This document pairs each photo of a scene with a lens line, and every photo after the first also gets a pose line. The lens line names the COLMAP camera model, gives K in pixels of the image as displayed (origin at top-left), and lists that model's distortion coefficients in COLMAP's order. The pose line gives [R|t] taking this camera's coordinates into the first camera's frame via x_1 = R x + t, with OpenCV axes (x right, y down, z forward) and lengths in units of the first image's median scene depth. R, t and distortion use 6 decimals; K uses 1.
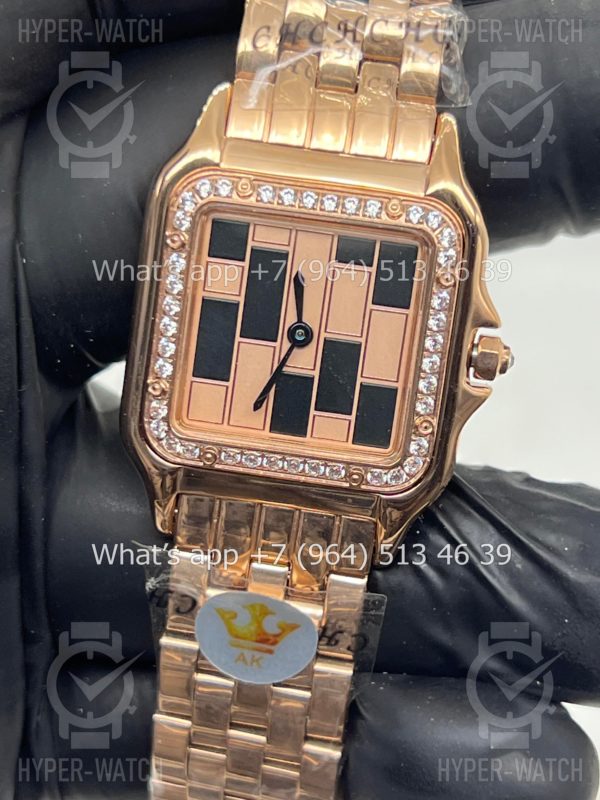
lens RADIAL K [[1792.9, 0, 300.0], [0, 1792.9, 400.0], [0, 0, 1]] dist [0.009414, -0.025382]
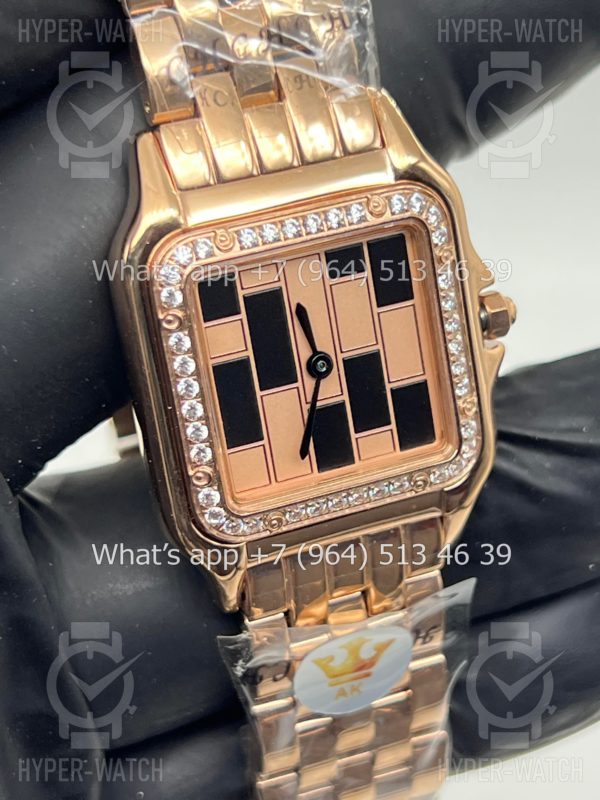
lens RADIAL K [[1792.9, 0, 300.0], [0, 1792.9, 400.0], [0, 0, 1]] dist [0.009414, -0.025382]
pose [[0.886375, -0.370004, 0.278274, -0.274408], [0.331901, 0.926894, 0.175241, -0.186145], [-0.322770, -0.062969, 0.944380, 0.122173]]
